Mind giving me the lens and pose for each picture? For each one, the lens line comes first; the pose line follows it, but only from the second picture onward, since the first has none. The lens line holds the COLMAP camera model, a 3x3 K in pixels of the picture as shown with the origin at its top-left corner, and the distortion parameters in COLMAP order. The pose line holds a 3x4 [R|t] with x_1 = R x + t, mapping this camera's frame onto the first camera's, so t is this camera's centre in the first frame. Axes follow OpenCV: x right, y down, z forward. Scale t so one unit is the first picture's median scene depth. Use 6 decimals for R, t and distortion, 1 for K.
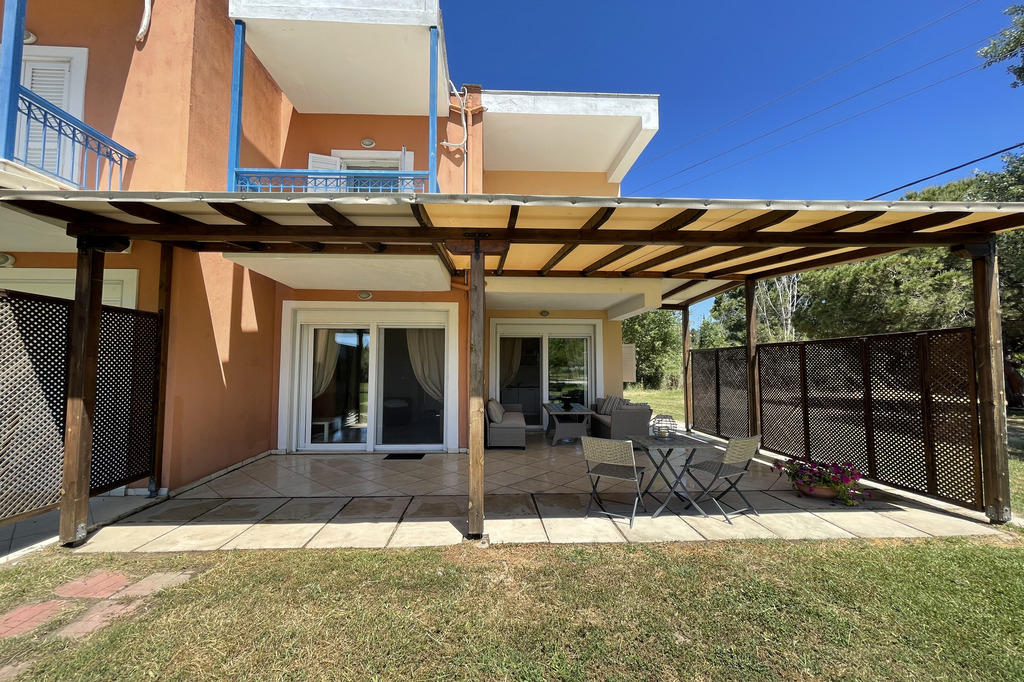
lens RADIAL K [[406.7, 0, 510.2], [0, 406.7, 367.7], [0, 0, 1]] dist [-0.002105, -0.000127]
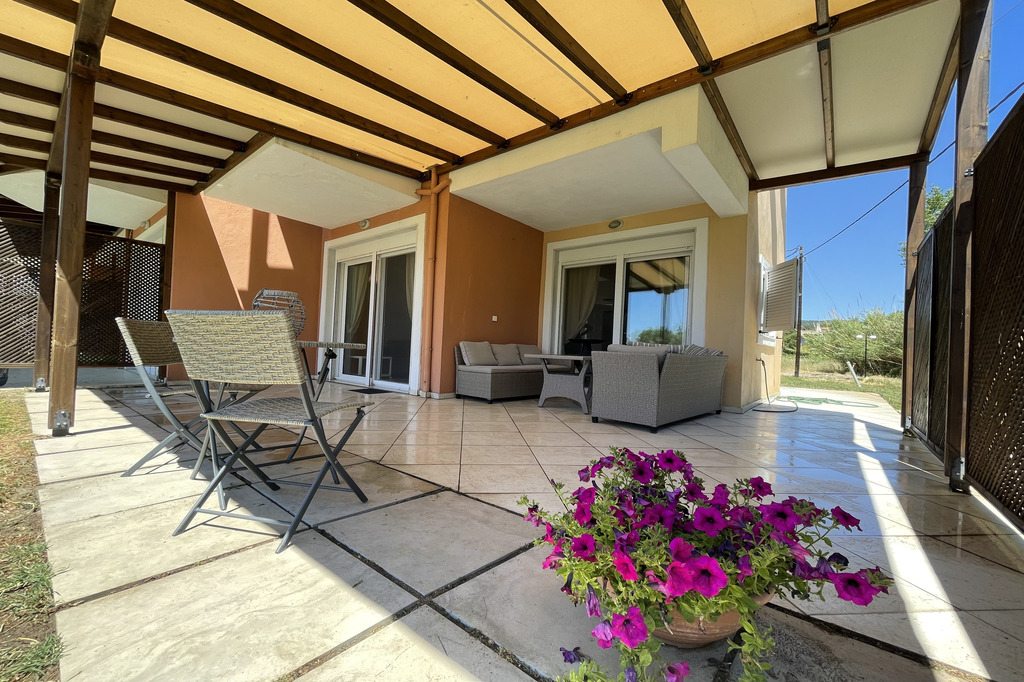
lens RADIAL K [[414.5, 0, 509.1], [0, 414.5, 349.0], [0, 0, 1]] dist [-0.000006, 0.000372]
pose [[0.736378, 0.023692, -0.676155, 0.568667], [-0.037848, 0.999264, -0.006206, 0.112713], [0.675511, 0.030161, 0.736733, 0.506374]]
